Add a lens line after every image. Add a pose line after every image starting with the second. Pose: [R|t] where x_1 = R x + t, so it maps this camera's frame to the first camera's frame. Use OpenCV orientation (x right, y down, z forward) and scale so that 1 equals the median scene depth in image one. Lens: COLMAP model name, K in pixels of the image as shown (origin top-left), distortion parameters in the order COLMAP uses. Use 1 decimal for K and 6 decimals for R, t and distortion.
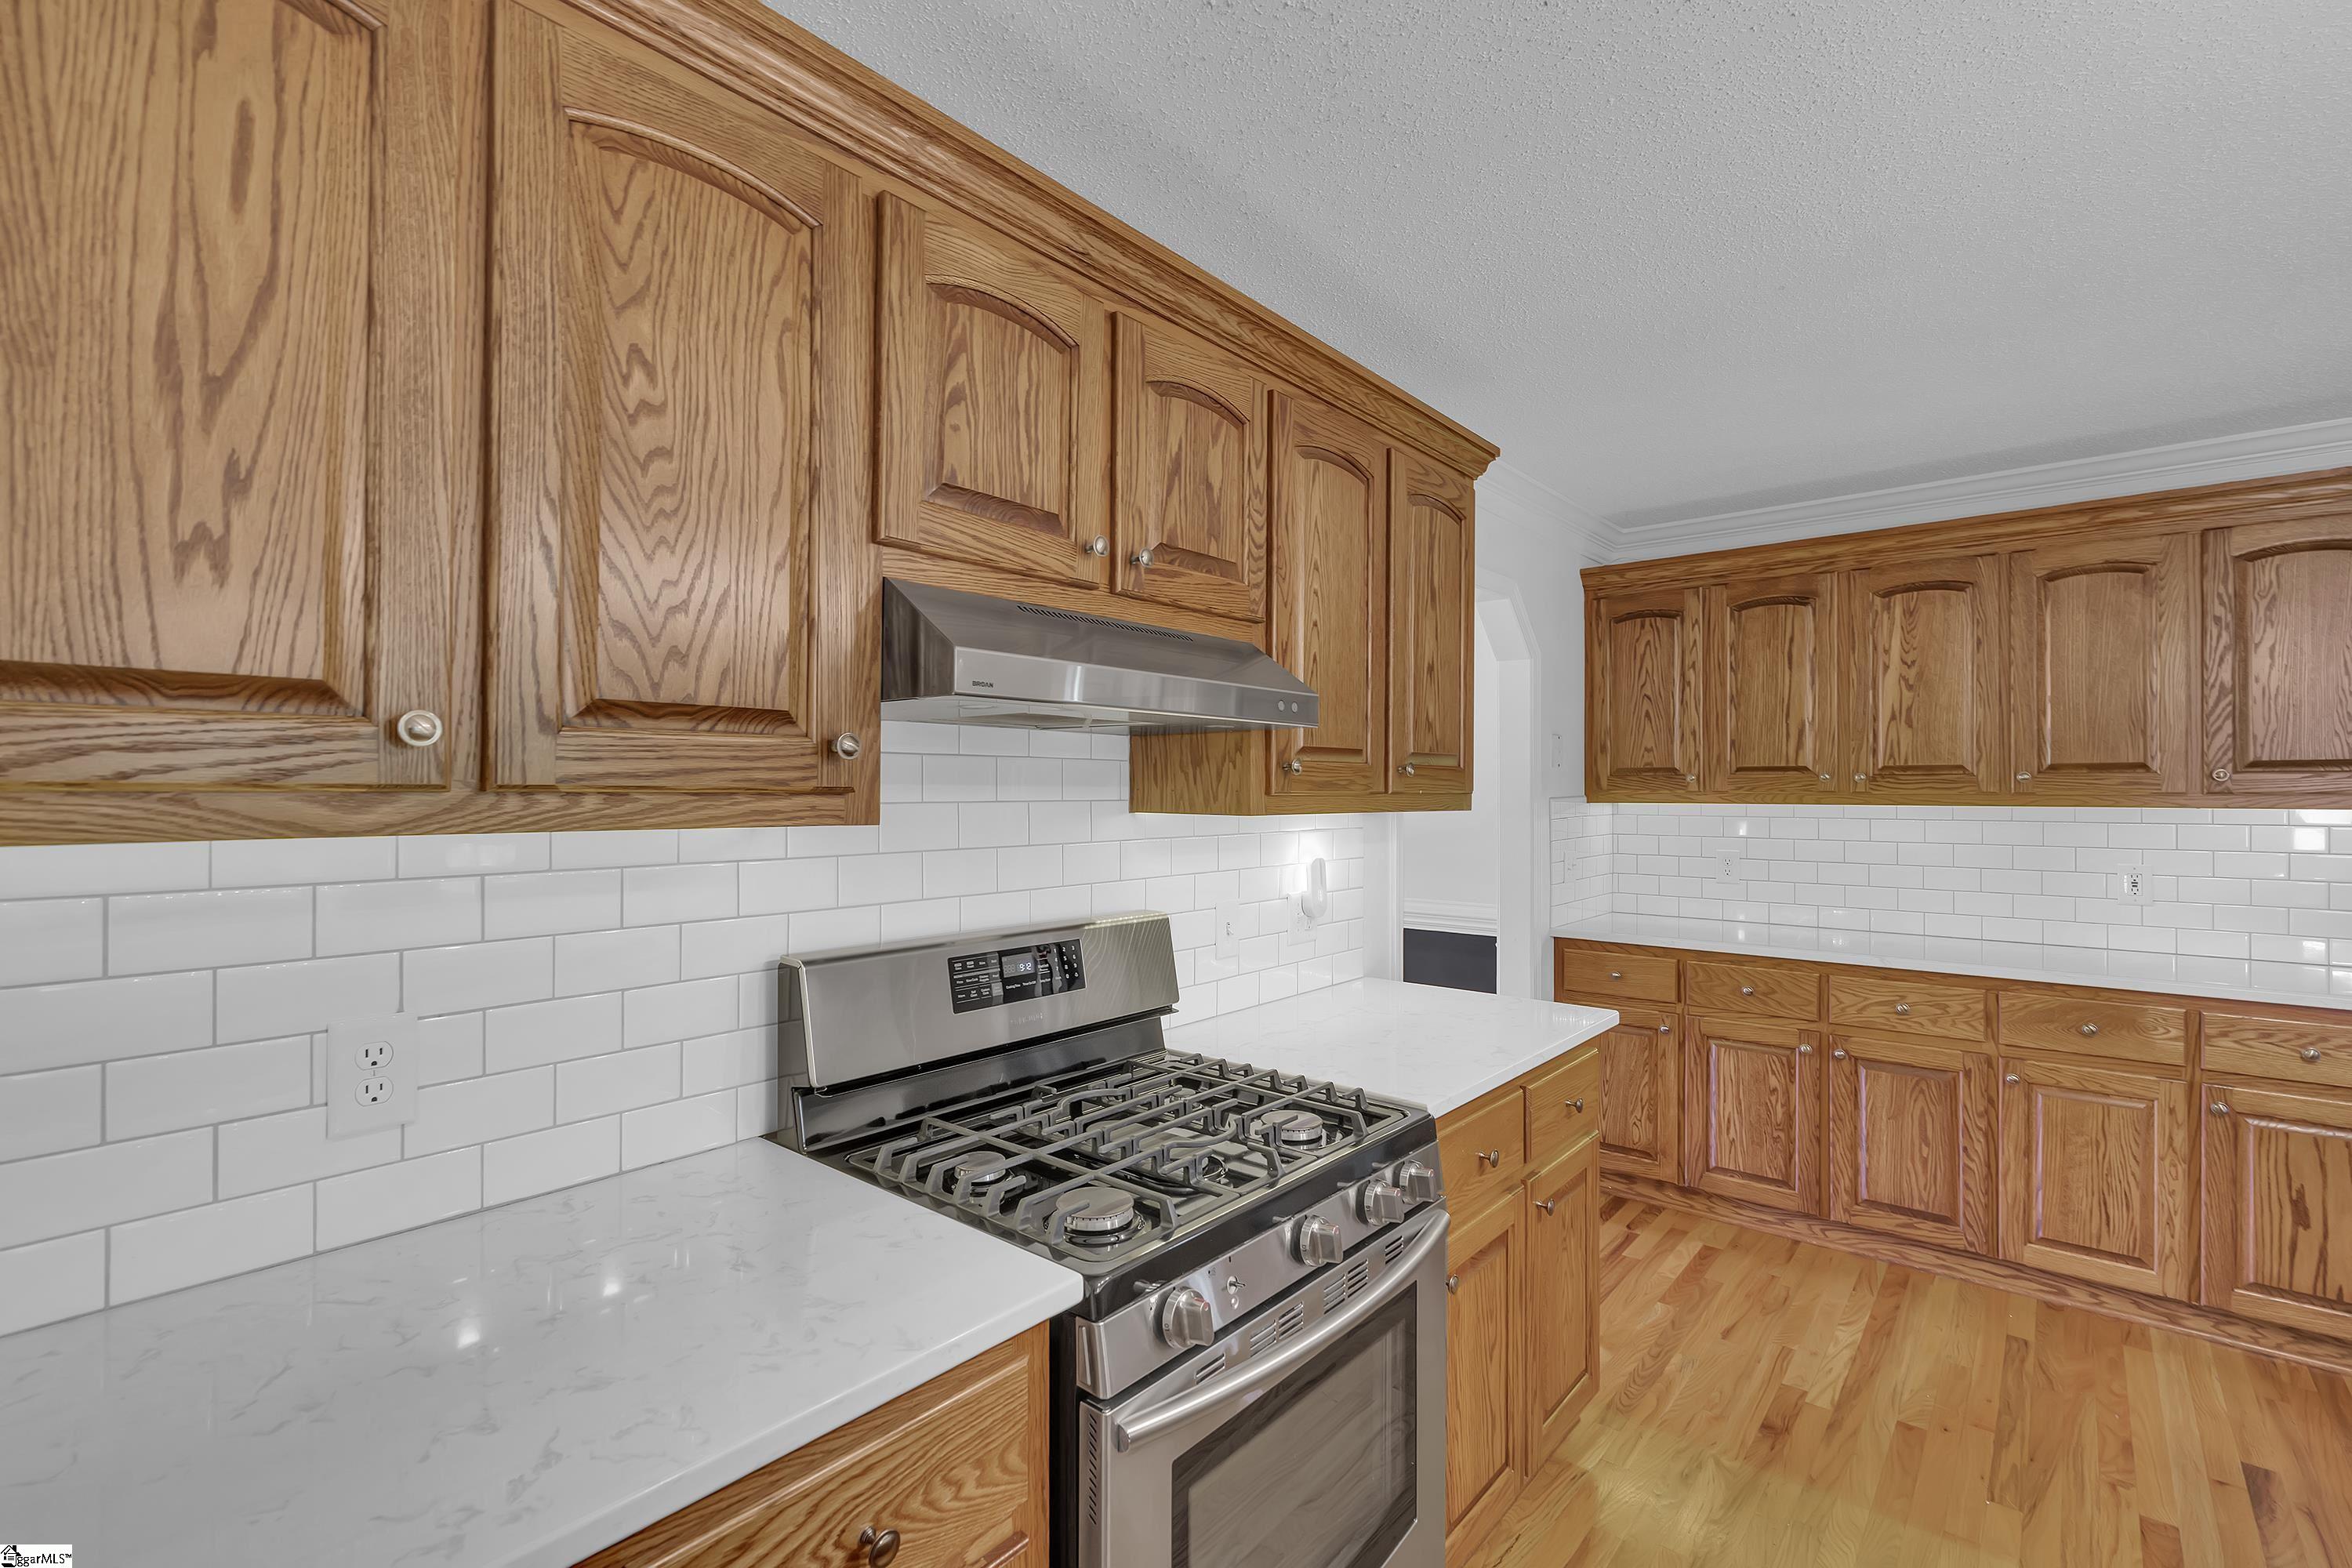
lens RADIAL K [[1045.2, 0, 1201.6], [0, 1045.2, 783.7], [0, 0, 1]] dist [-0.003314, -0.000247]
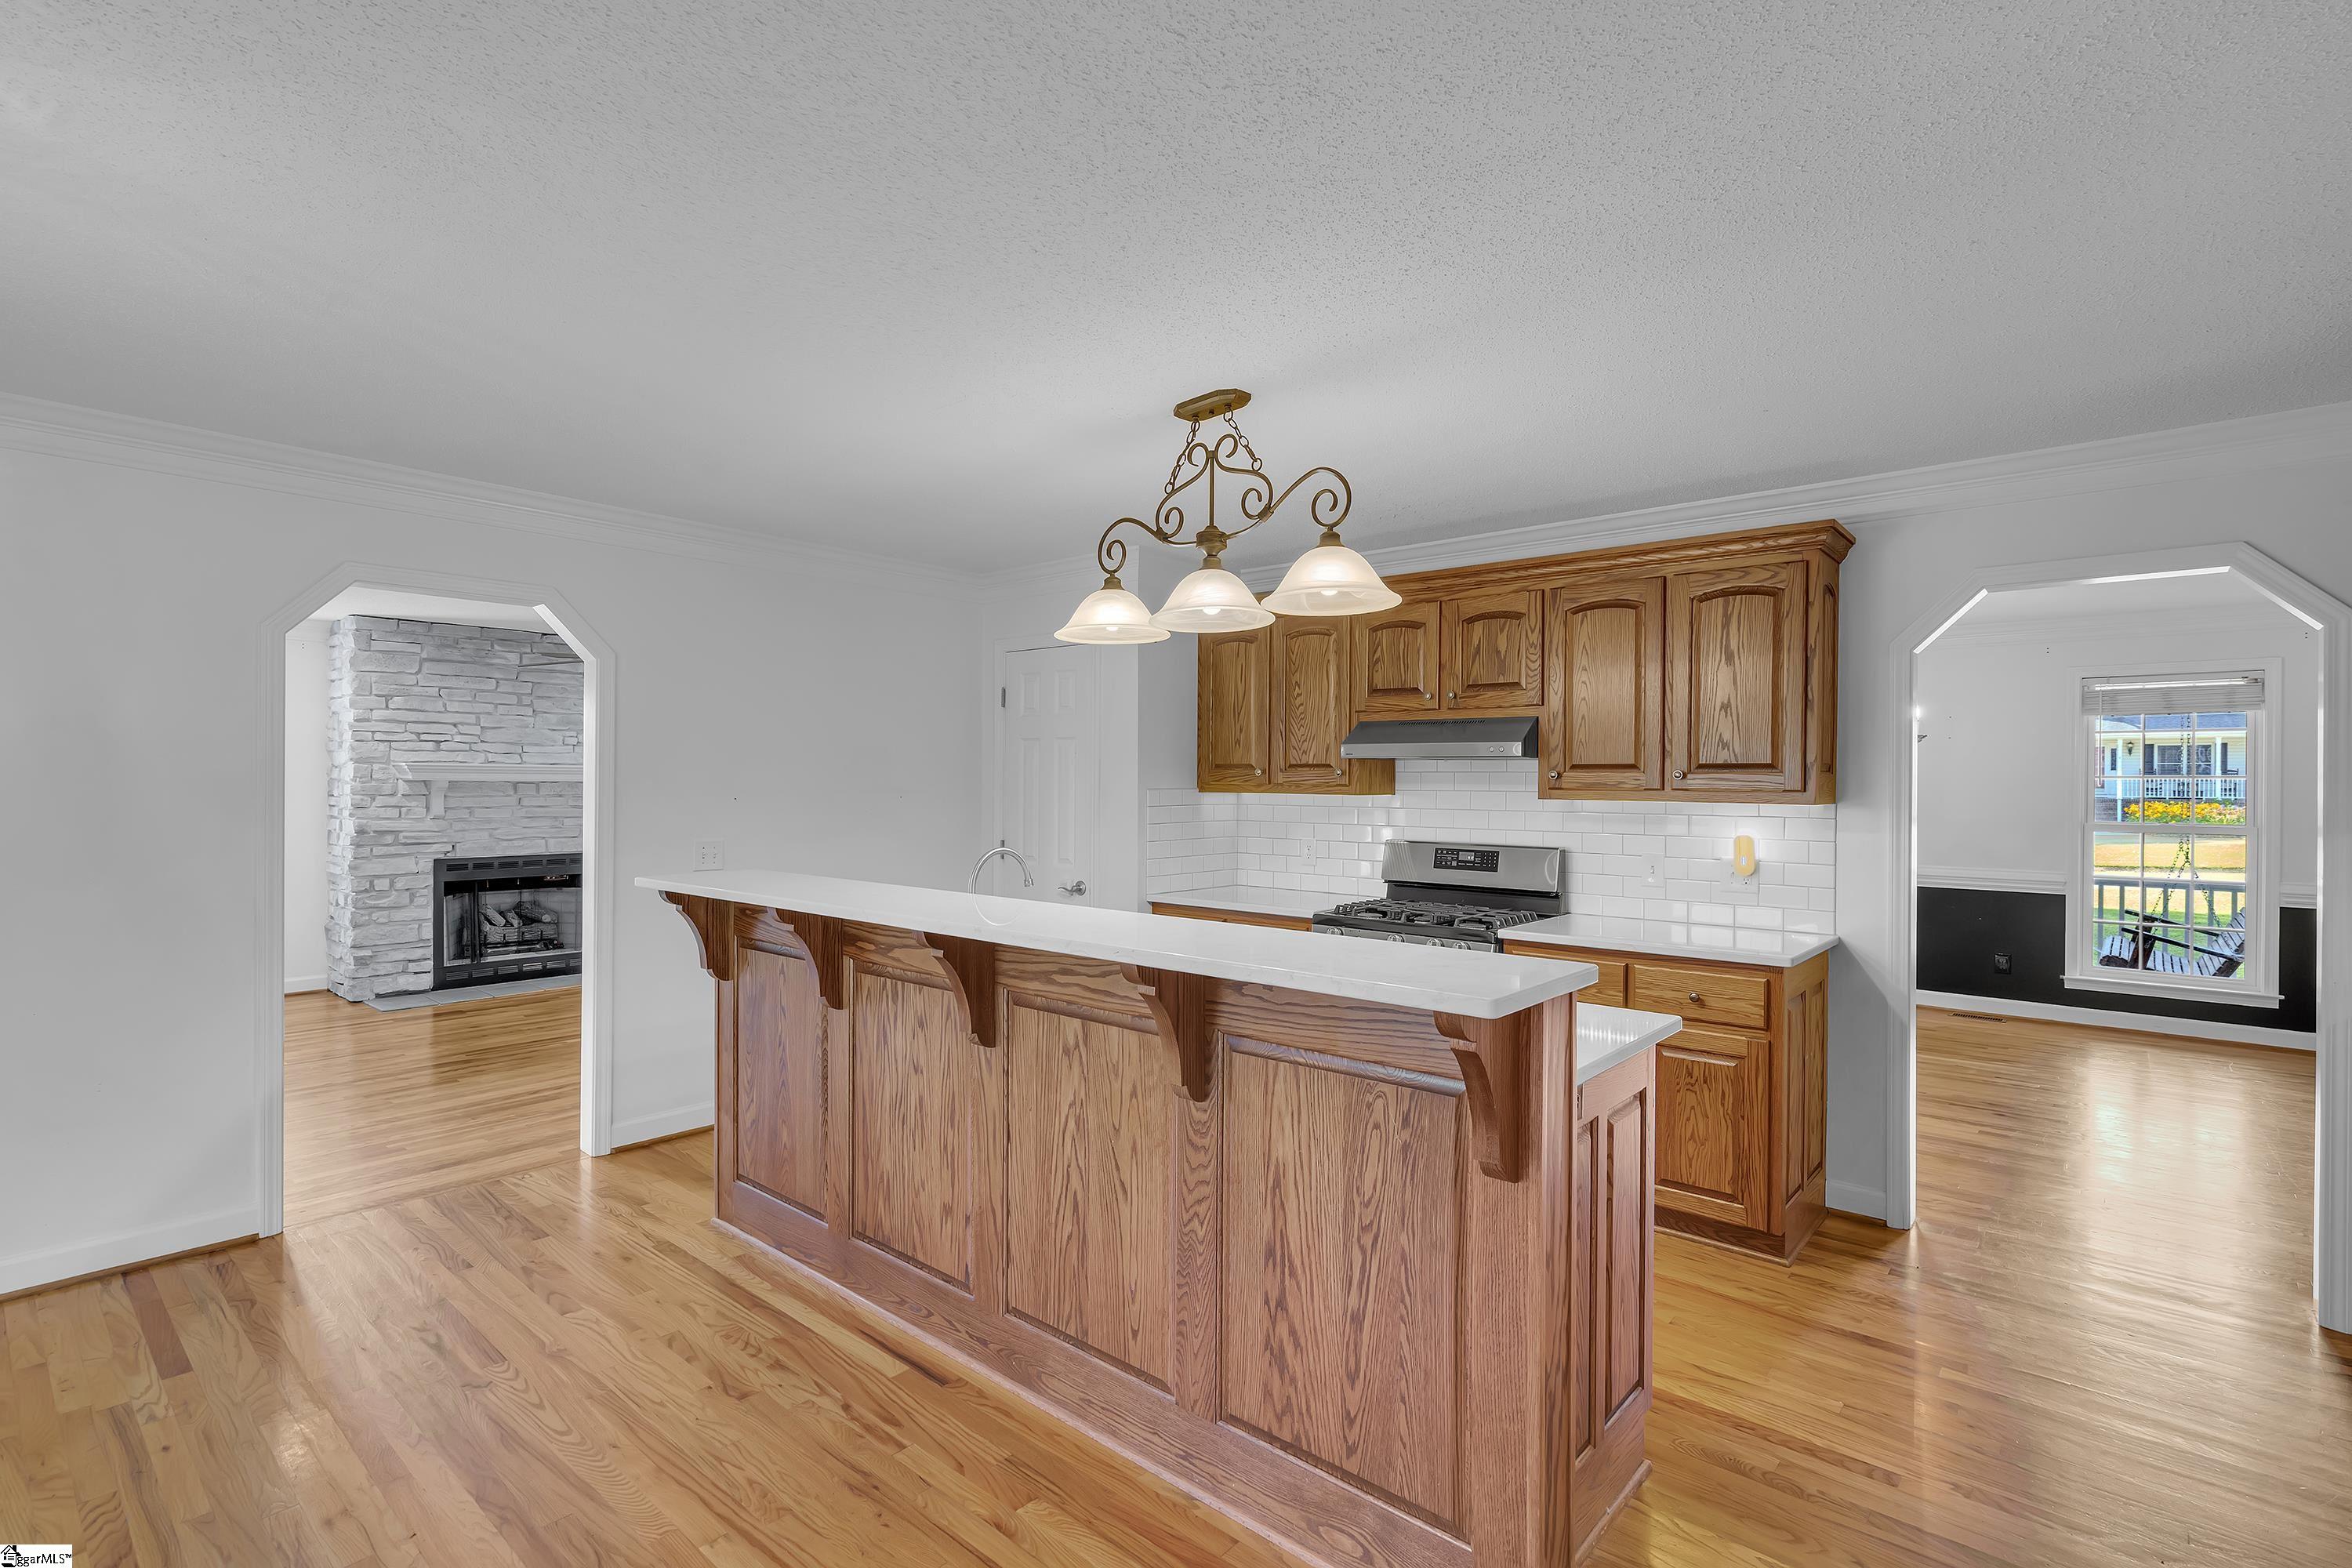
lens RADIAL K [[1084.4, 0, 1169.4], [0, 1084.4, 774.1], [0, 0, 1]] dist [0.001478, 0.000136]
pose [[-0.016302, -0.007495, -0.999839, 2.600778], [-0.002857, 0.999968, -0.007449, -0.001320], [0.999863, 0.002735, -0.016323, 0.358421]]
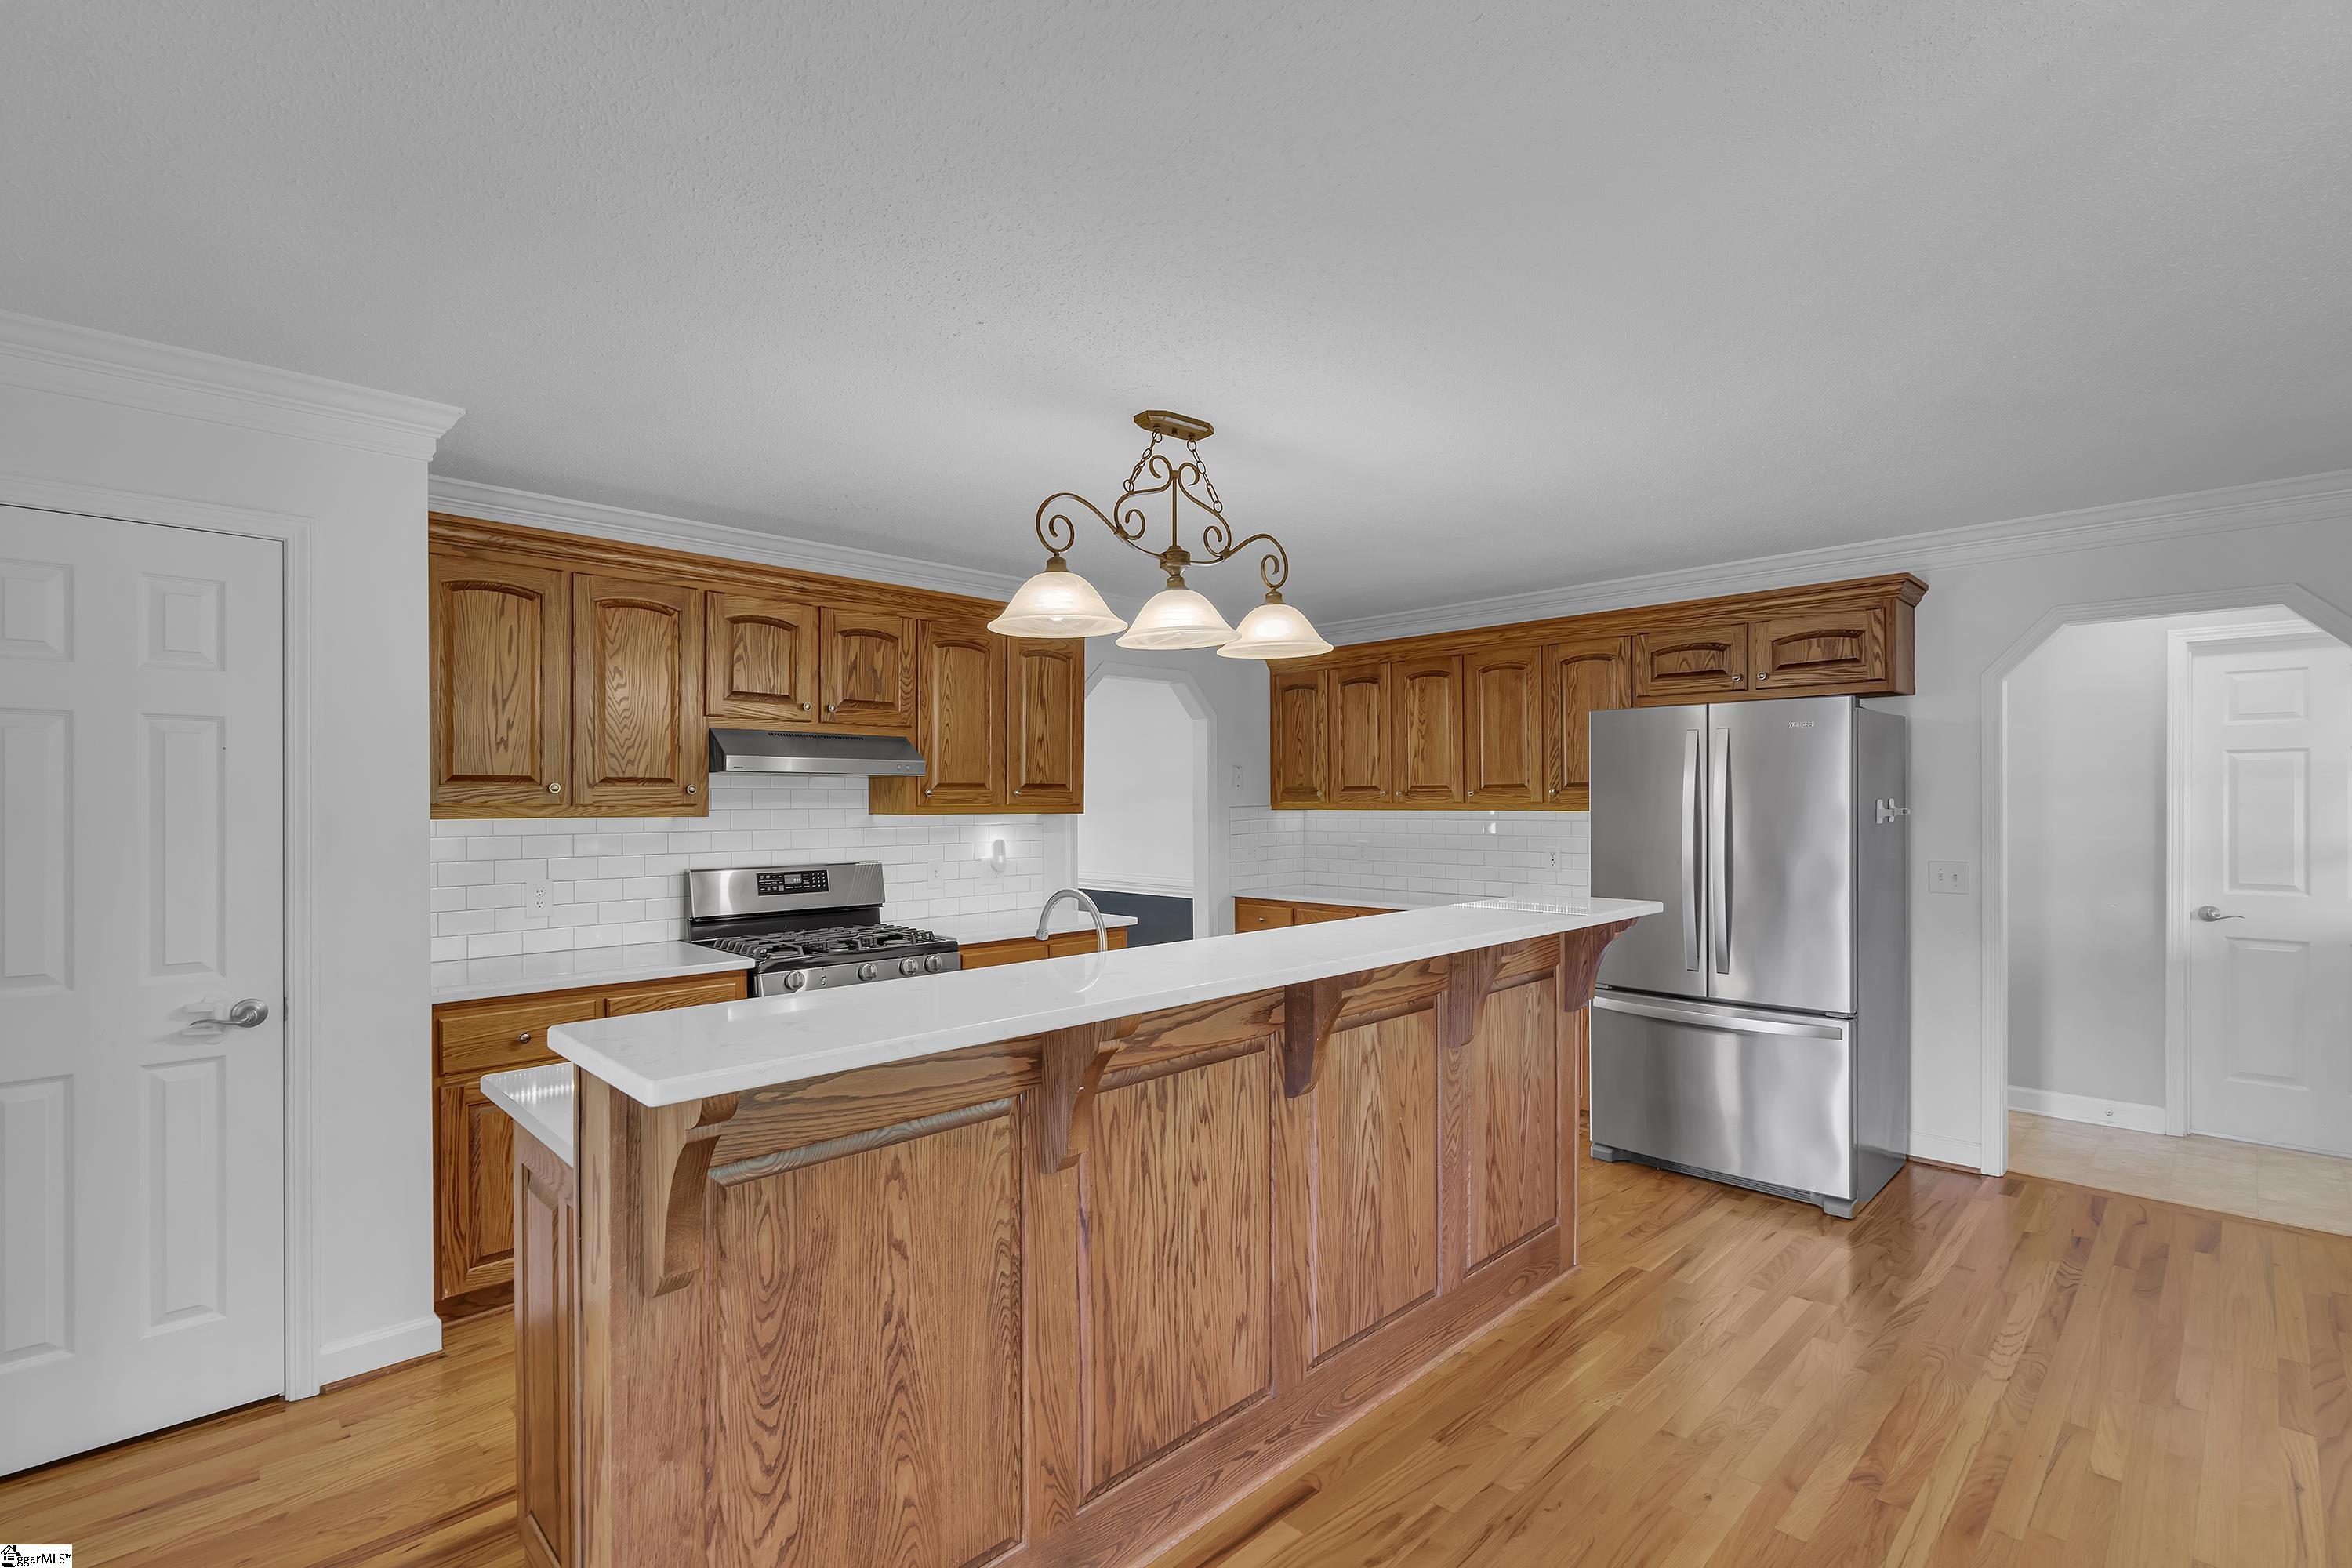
lens RADIAL K [[1056.1, 0, 1174.1], [0, 1056.1, 795.5], [0, 0, 1]] dist [0.000778, 0.000380]
pose [[0.994225, -0.004620, -0.107213, 0.994139], [0.004673, 0.999989, 0.000246, -0.010405], [0.107210, -0.000746, 0.994236, -1.347512]]
